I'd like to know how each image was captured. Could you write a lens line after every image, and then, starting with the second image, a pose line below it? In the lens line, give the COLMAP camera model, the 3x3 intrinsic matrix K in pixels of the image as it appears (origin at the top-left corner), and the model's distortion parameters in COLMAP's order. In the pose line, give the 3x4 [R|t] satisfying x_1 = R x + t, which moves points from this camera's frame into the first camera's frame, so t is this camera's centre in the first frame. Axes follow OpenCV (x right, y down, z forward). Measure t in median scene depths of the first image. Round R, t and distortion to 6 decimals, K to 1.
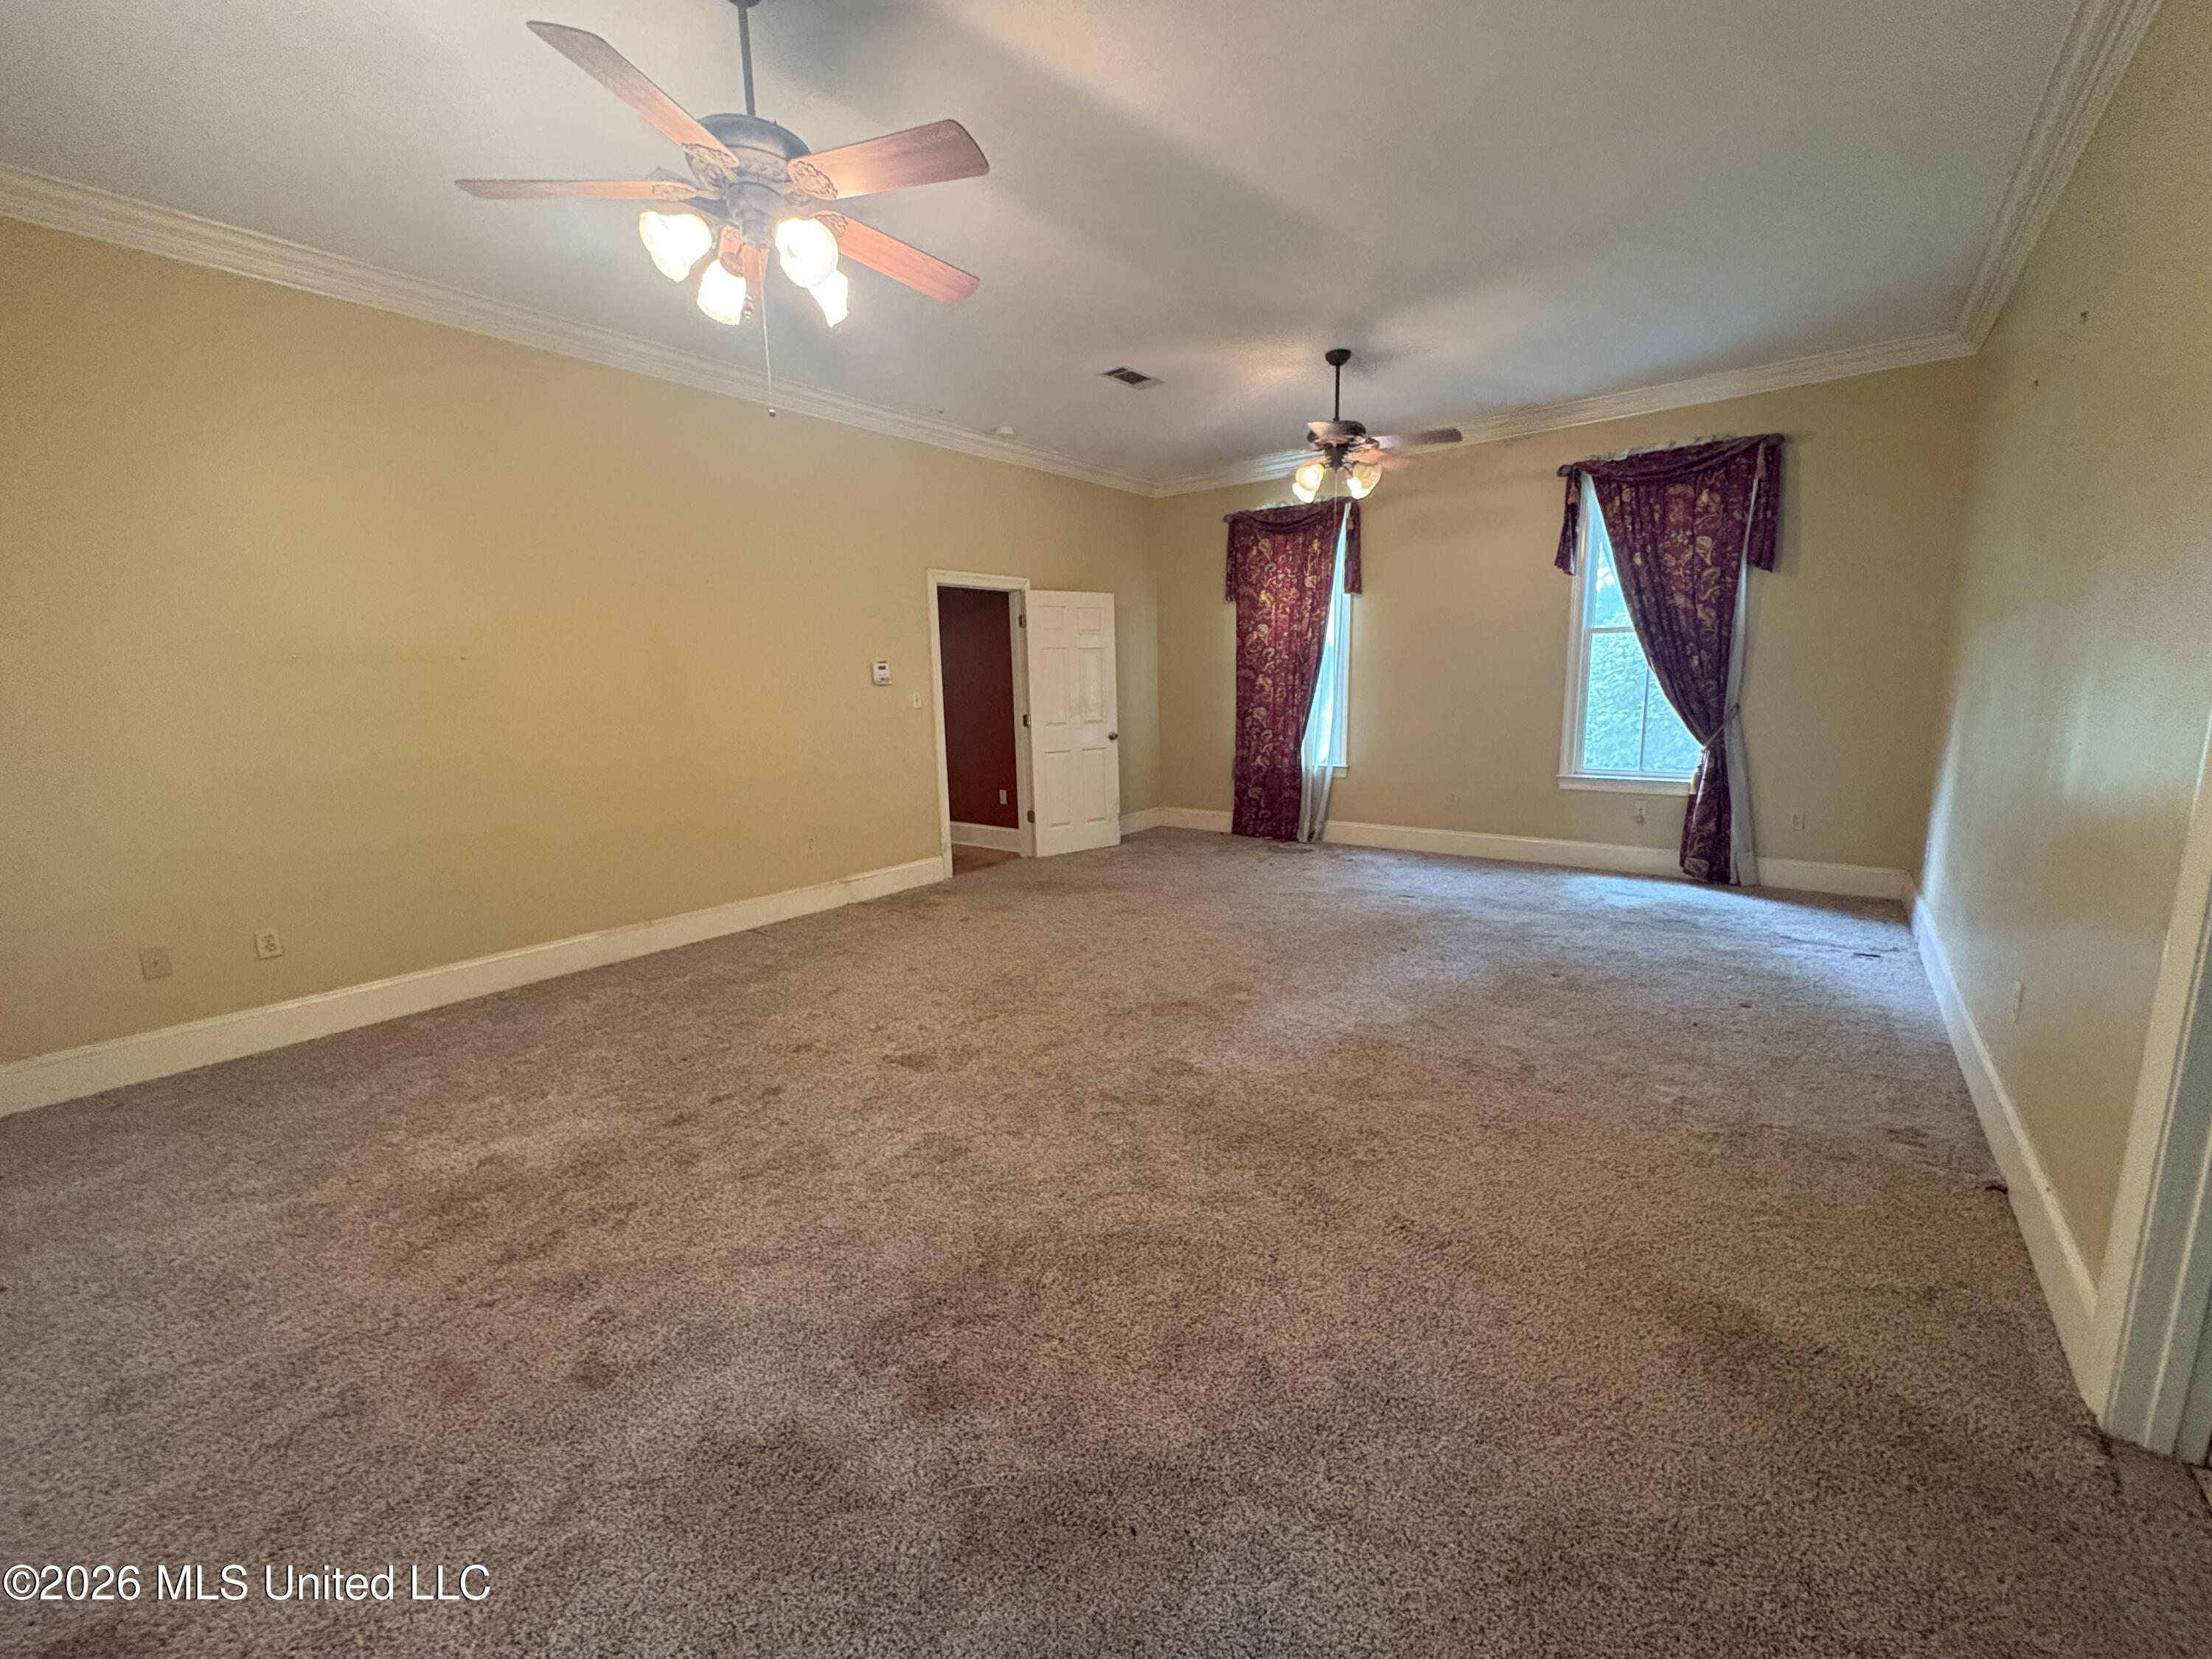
lens RADIAL K [[880.6, 0, 1107.5], [0, 880.6, 830.4], [0, 0, 1]] dist [-0.000076, -0.000409]
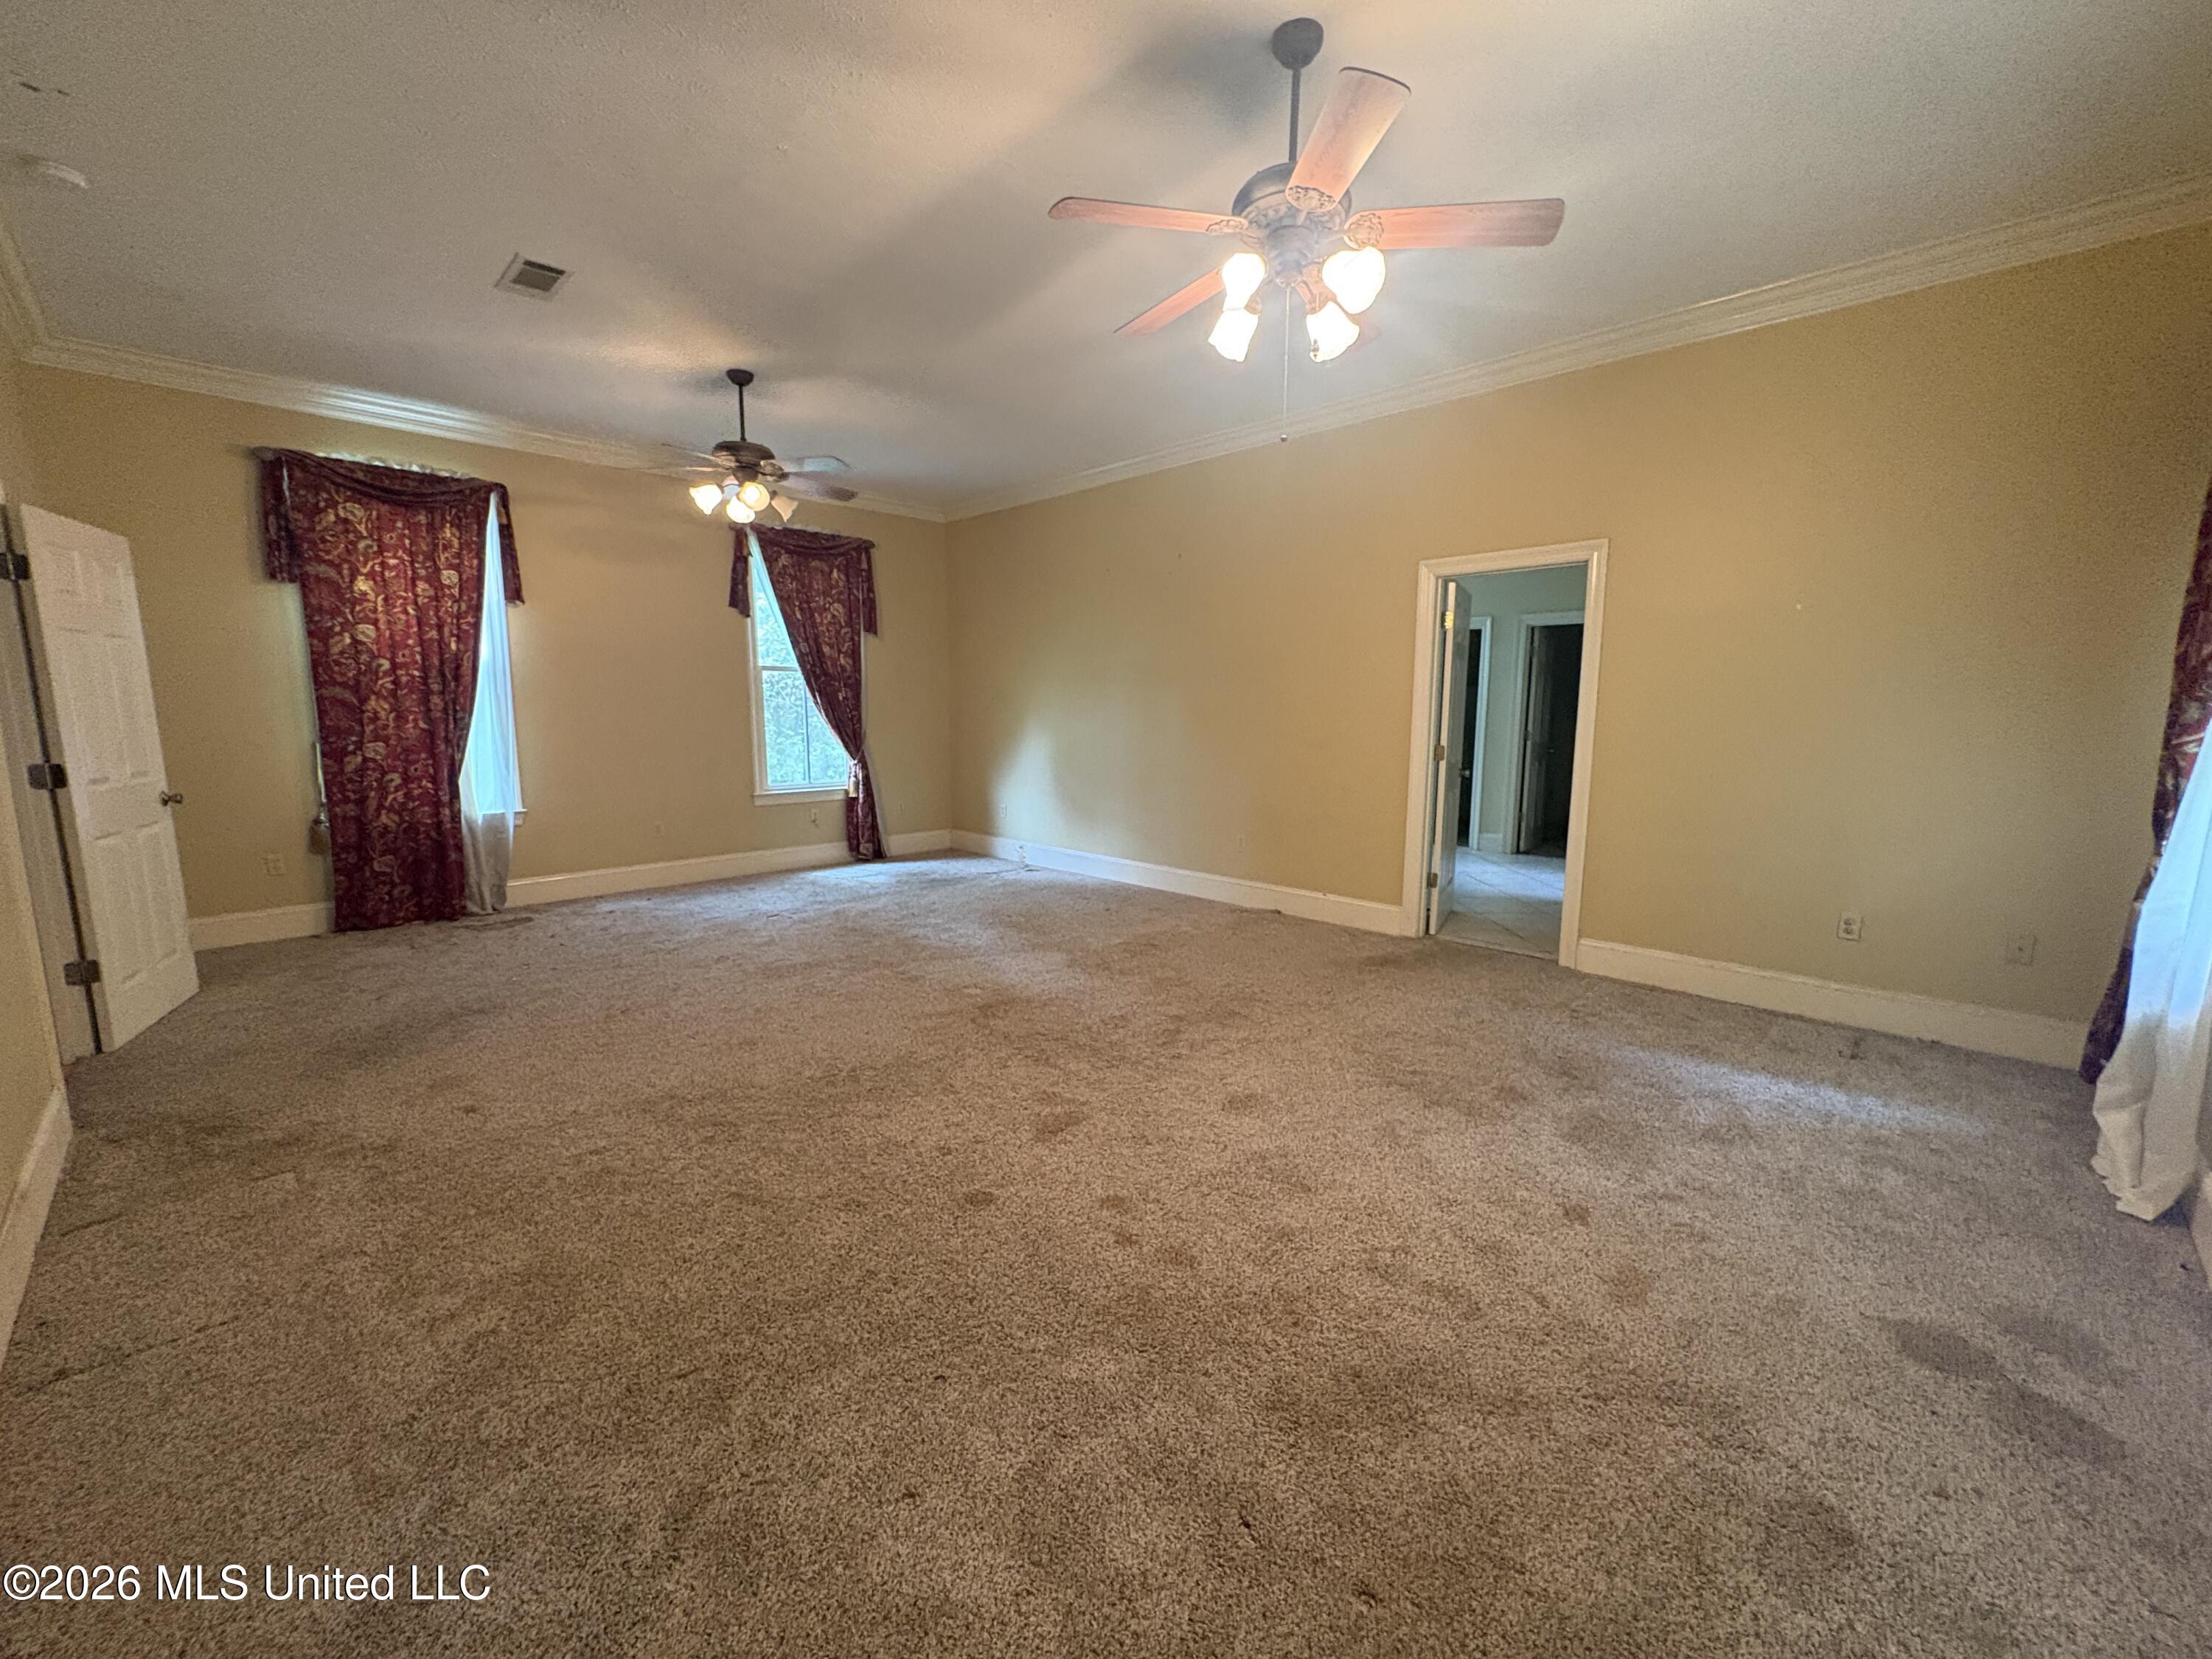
lens RADIAL K [[880.6, 0, 1107.5], [0, 880.6, 830.4], [0, 0, 1]] dist [-0.000076, -0.000409]
pose [[0.115296, -0.119043, 0.986172, -0.490322], [0.161793, 0.981786, 0.099598, -0.049492], [-0.980066, 0.148072, 0.132457, 0.369193]]
